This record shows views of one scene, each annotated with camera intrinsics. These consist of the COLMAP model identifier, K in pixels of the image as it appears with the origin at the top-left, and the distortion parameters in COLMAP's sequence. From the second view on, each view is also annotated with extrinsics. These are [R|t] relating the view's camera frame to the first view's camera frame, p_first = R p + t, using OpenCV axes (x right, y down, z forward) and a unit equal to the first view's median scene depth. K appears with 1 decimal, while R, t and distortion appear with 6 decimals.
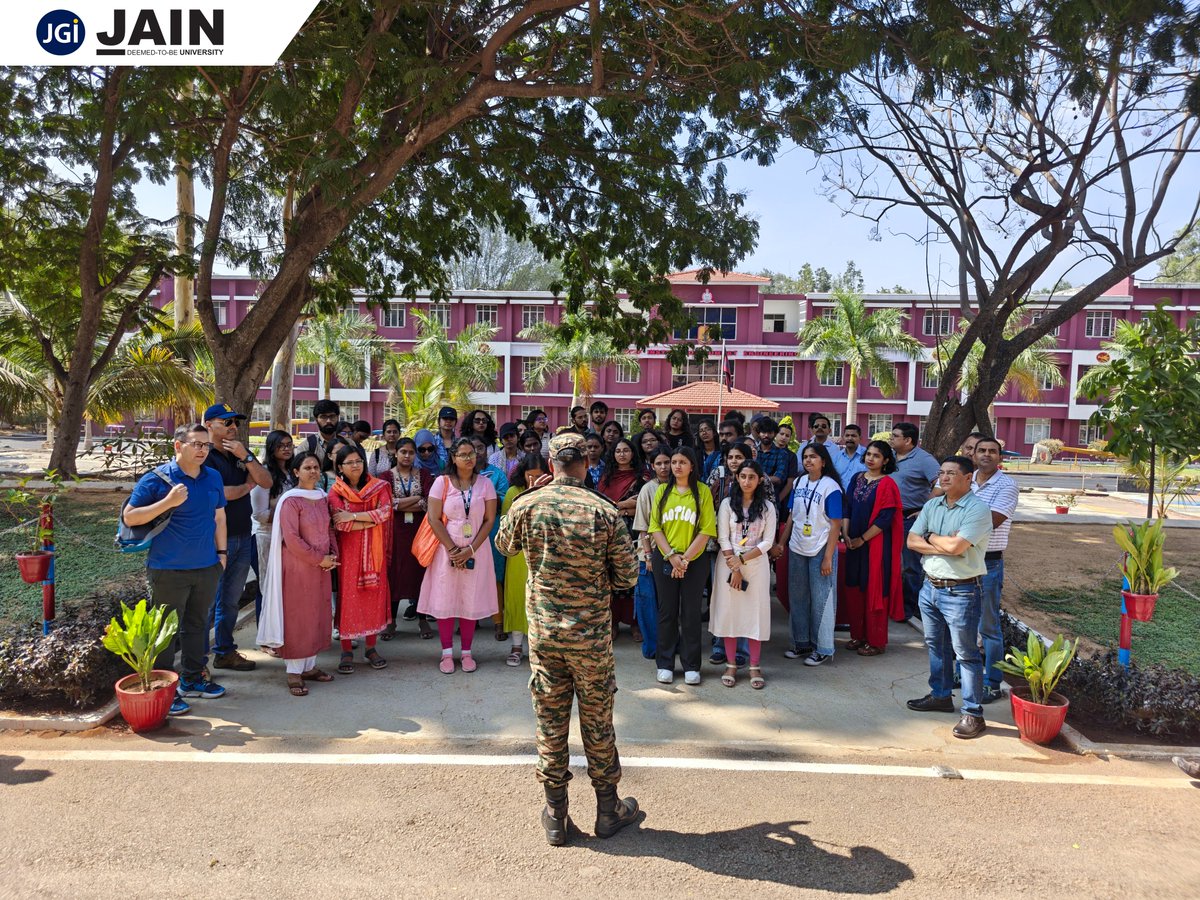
lens RADIAL K [[856.1, 0, 597.1], [0, 856.1, 427.1], [0, 0, 1]] dist [0.069632, -0.056388]
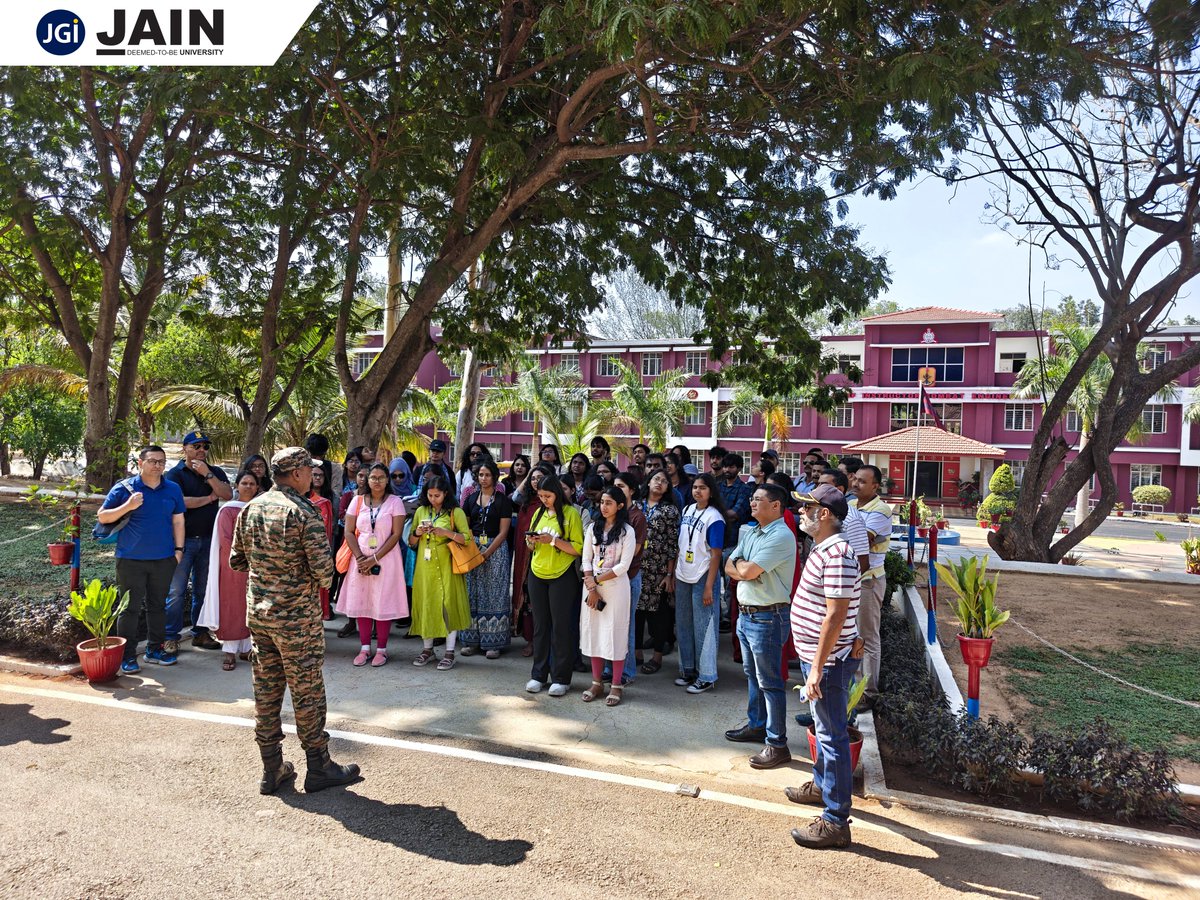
lens RADIAL K [[856.1, 0, 597.1], [0, 856.1, 427.1], [0, 0, 1]] dist [0.069632, -0.056388]
pose [[0.949015, -0.000143, -0.315232, 0.496879], [-0.017599, 0.998416, -0.053434, 0.022286], [0.314740, 0.056257, 0.947509, -0.013084]]
